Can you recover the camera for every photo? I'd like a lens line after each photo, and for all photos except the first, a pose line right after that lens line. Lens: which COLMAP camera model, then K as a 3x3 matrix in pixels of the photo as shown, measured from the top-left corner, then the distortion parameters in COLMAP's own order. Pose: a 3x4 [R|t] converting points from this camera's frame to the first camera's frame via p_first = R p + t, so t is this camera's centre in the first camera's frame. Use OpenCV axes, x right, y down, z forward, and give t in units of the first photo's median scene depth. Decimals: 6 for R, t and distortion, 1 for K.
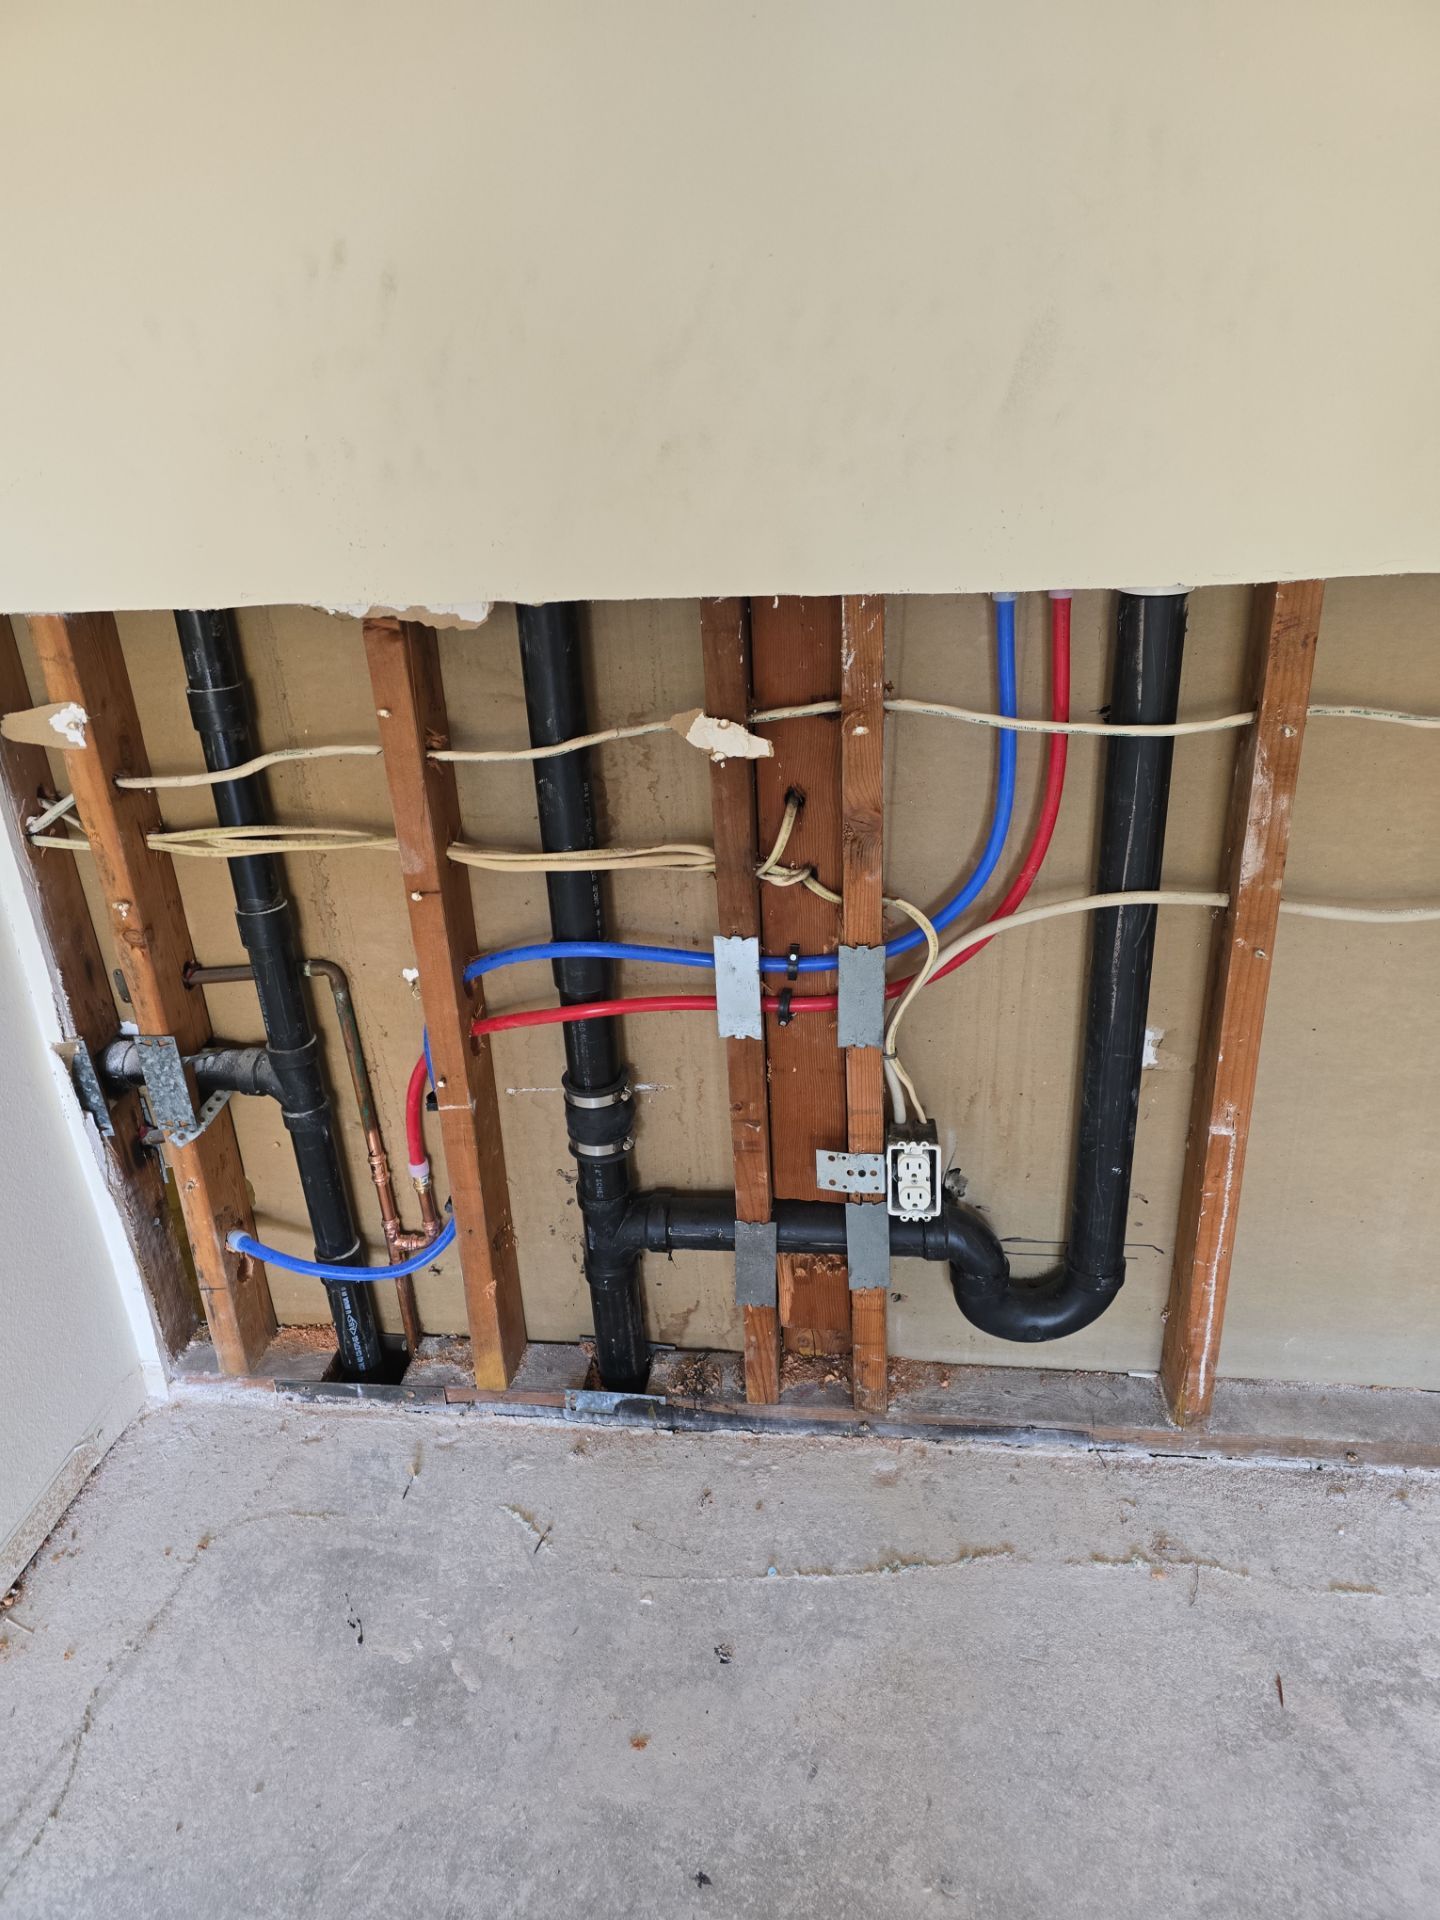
lens RADIAL K [[1348.2, 0, 679.0], [0, 1348.2, 982.4], [0, 0, 1]] dist [0.052037, -0.041473]
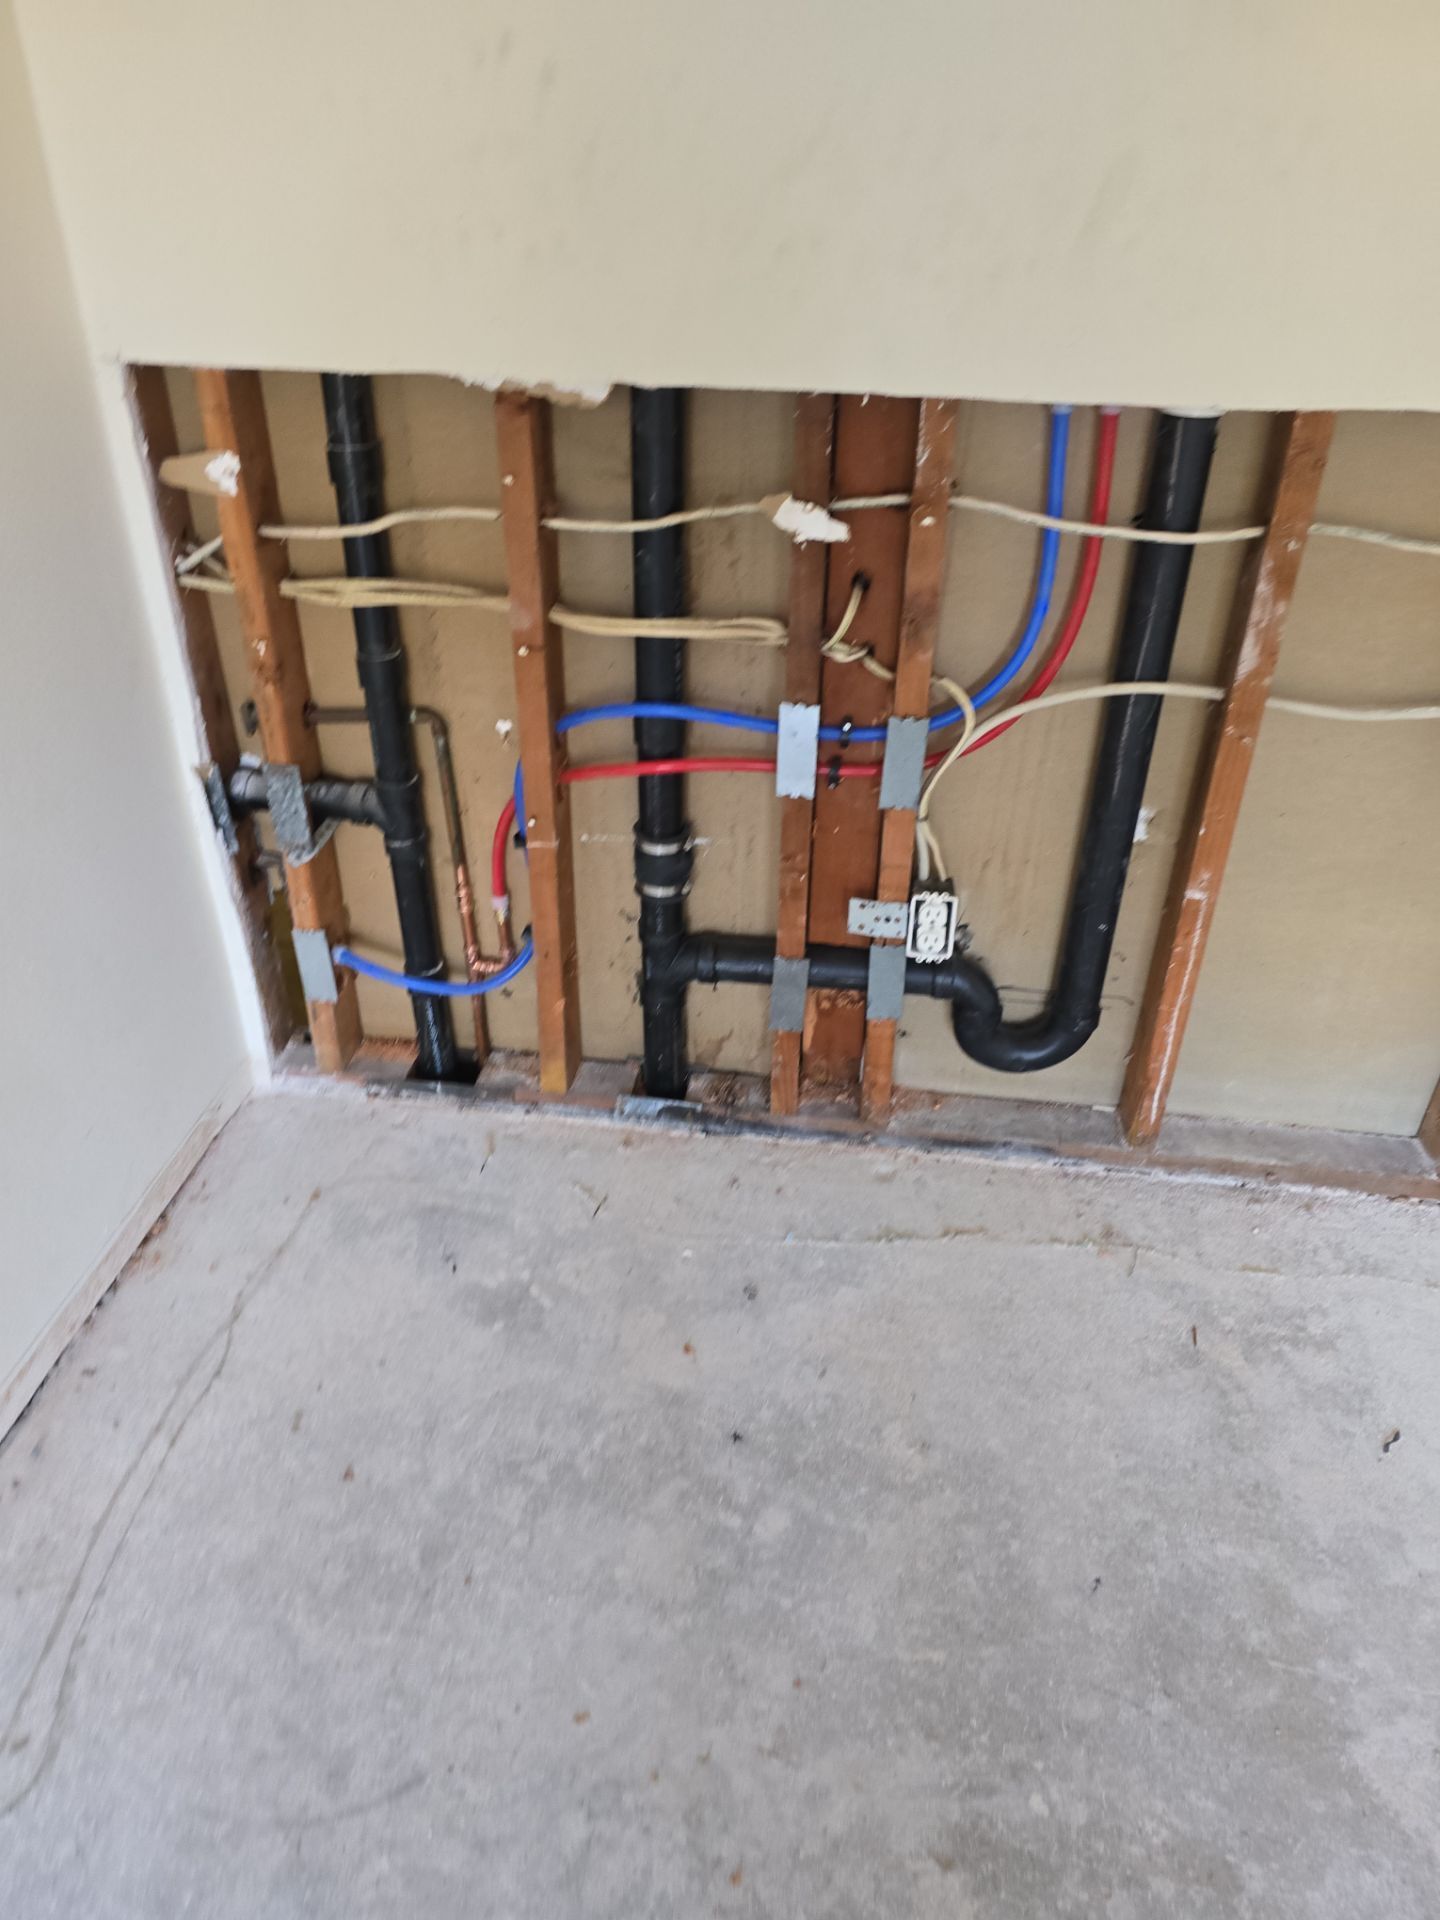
lens RADIAL K [[1348.2, 0, 679.0], [0, 1348.2, 982.4], [0, 0, 1]] dist [0.052037, -0.041473]
pose [[0.998017, 0.054792, 0.030969, -0.080573], [-0.058180, 0.990834, 0.121913, 0.065216], [-0.024006, -0.123473, 0.992058, -0.168635]]
